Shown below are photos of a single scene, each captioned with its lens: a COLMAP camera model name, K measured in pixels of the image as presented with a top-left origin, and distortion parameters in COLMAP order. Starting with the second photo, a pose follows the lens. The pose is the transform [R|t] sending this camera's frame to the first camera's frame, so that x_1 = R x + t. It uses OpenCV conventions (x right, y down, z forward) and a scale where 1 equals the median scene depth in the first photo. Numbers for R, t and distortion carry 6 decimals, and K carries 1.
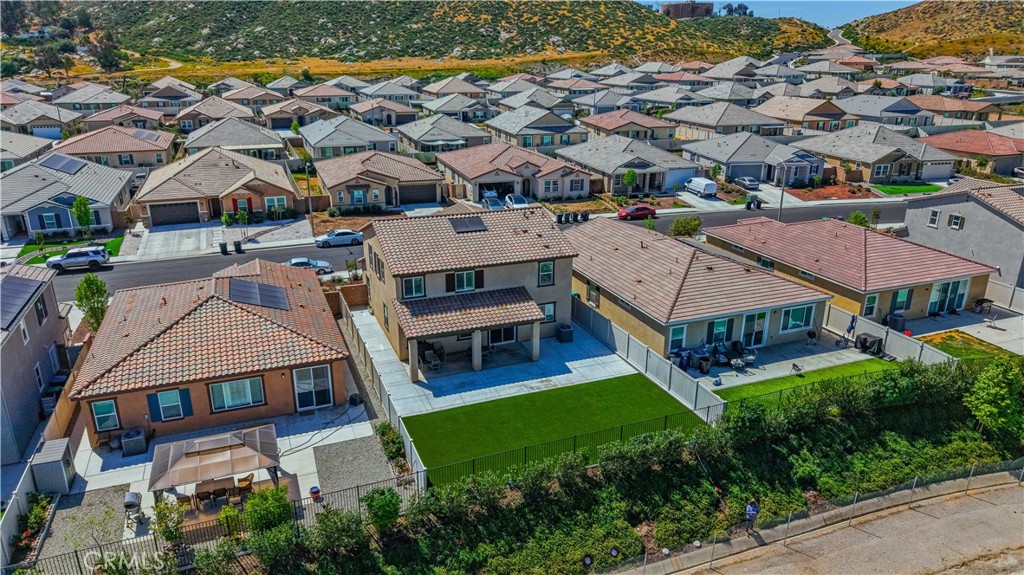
lens RADIAL K [[686.4, 0, 516.3], [0, 686.4, 294.8], [0, 0, 1]] dist [0.019422, -0.023892]
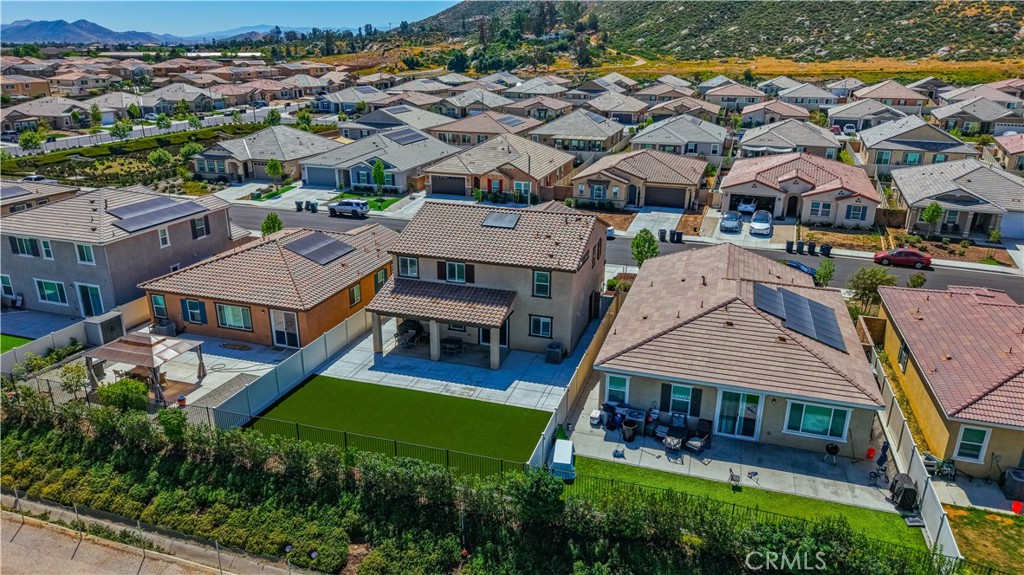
lens RADIAL K [[686.4, 0, 510.5], [0, 686.4, 287.0], [0, 0, 1]] dist [0.019422, -0.023892]
pose [[0.768382, 0.210665, -0.604325, 0.366732], [-0.217032, 0.974090, 0.063612, -0.049195], [0.602068, 0.082280, 0.794194, 0.154753]]
